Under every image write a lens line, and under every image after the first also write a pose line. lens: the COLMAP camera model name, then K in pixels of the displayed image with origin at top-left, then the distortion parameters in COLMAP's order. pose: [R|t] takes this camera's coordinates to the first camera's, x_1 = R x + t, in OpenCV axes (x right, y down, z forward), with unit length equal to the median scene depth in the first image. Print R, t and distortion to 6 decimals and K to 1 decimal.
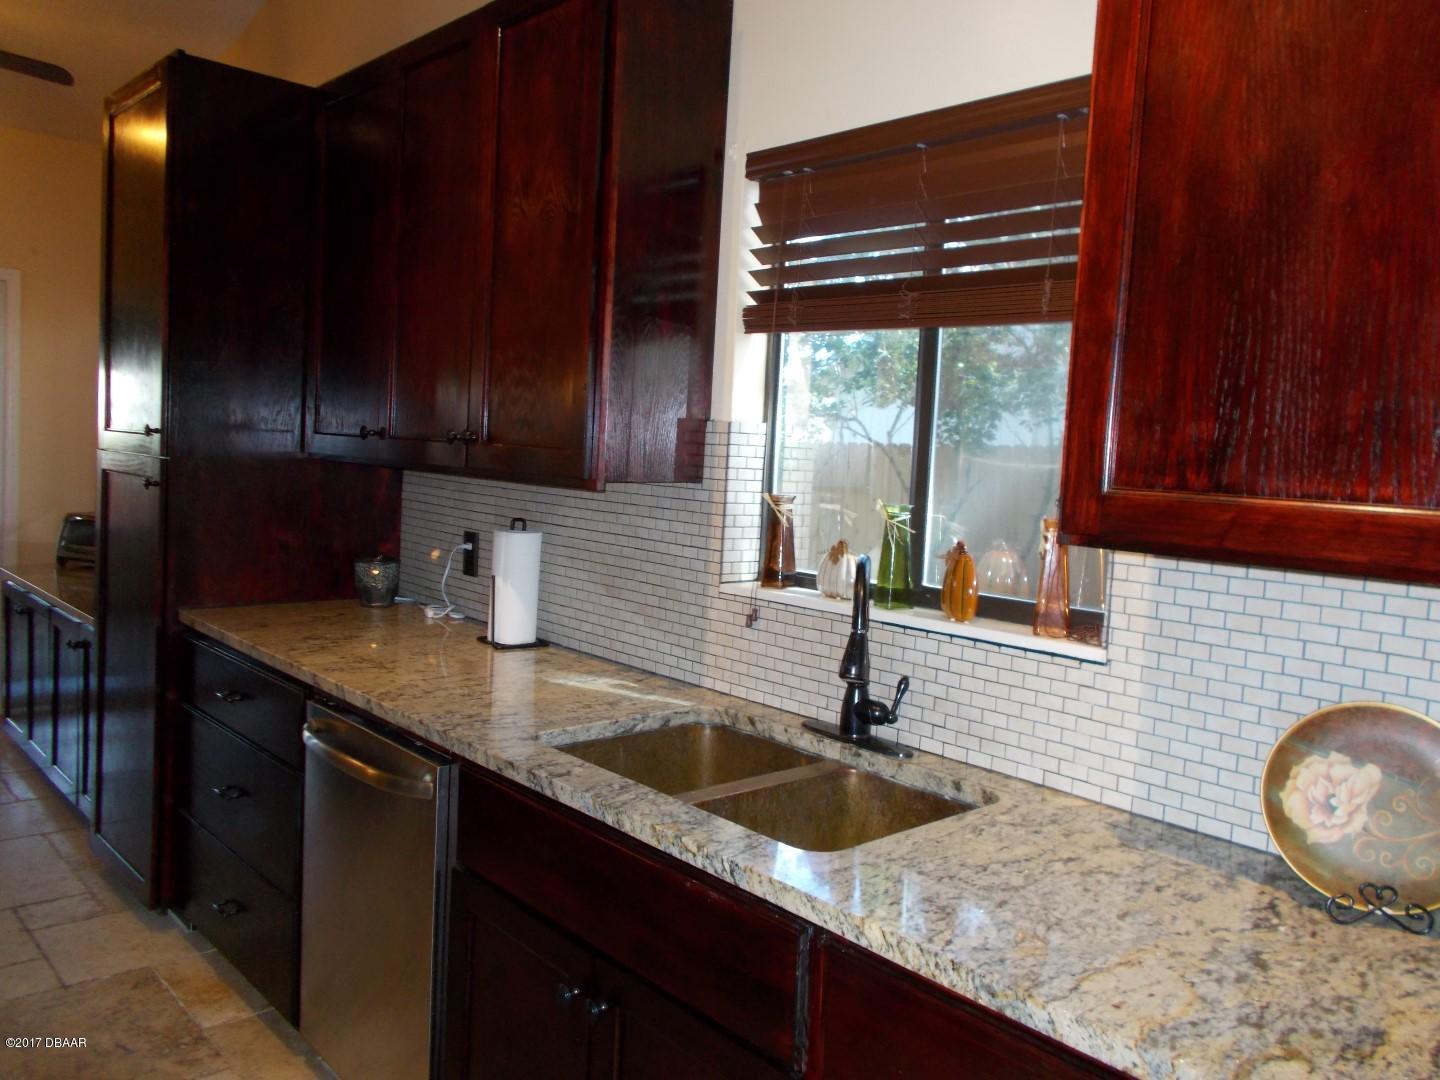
lens RADIAL K [[1133.9, 0, 720.6], [0, 1133.9, 527.5], [0, 0, 1]] dist [0.026732, -0.032103]
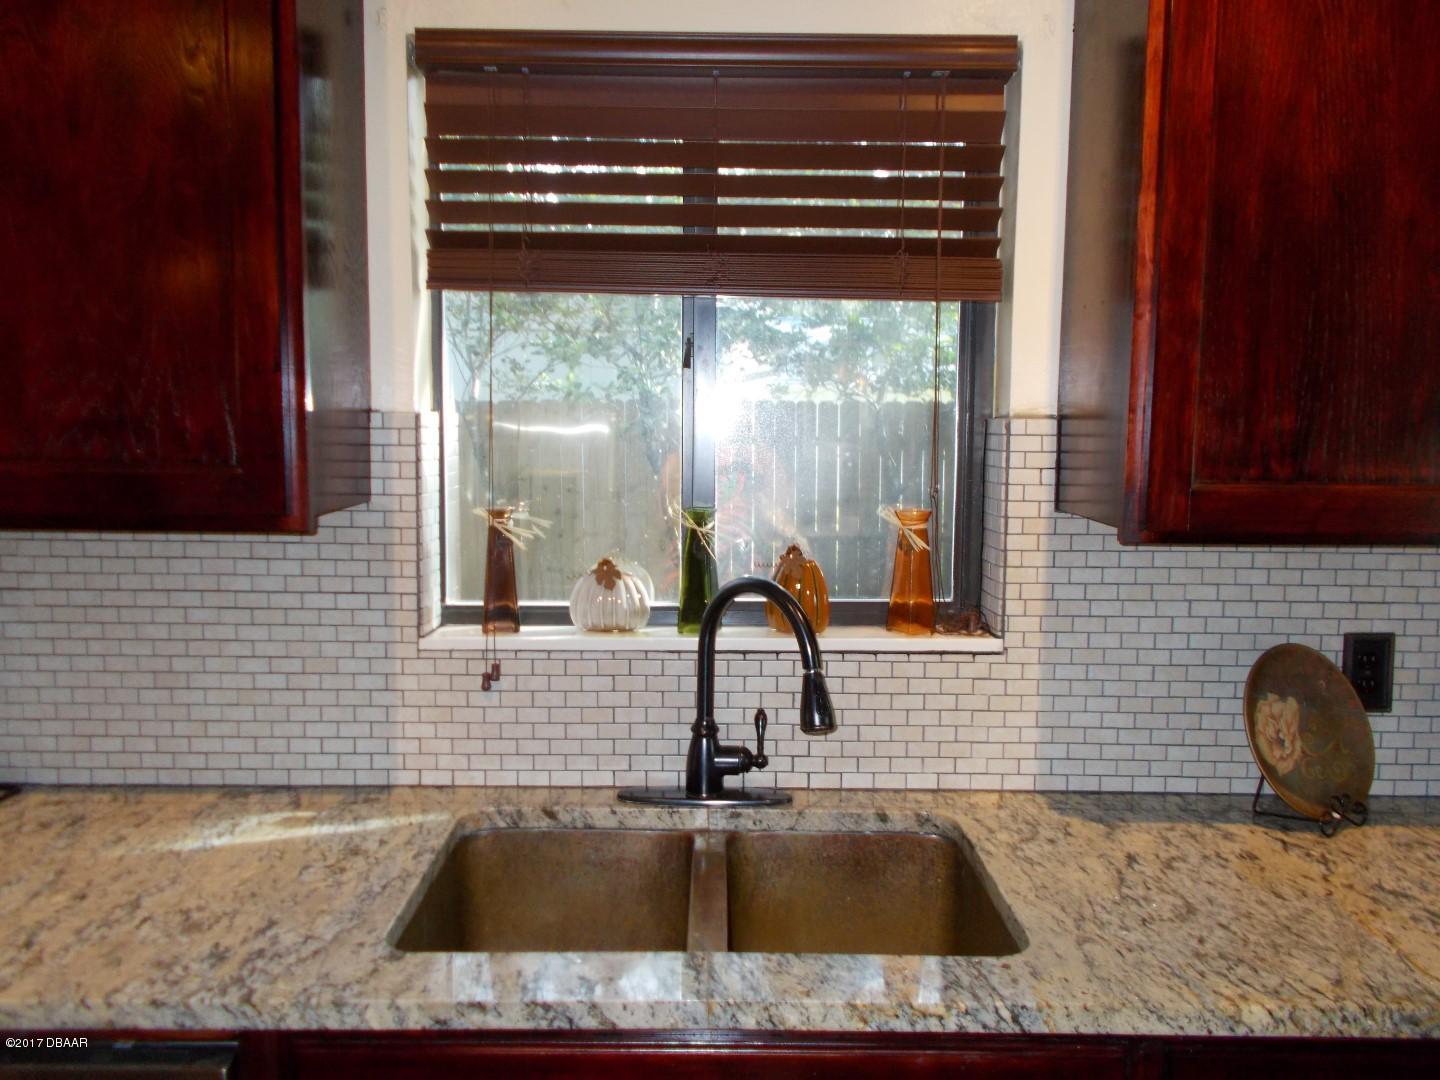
lens RADIAL K [[1133.9, 0, 720.6], [0, 1133.9, 527.5], [0, 0, 1]] dist [0.026732, -0.032103]
pose [[0.667245, -0.114224, 0.736028, -0.581906], [0.078505, 0.993452, 0.083005, -0.096254], [-0.740689, 0.002398, 0.671843, 0.556539]]
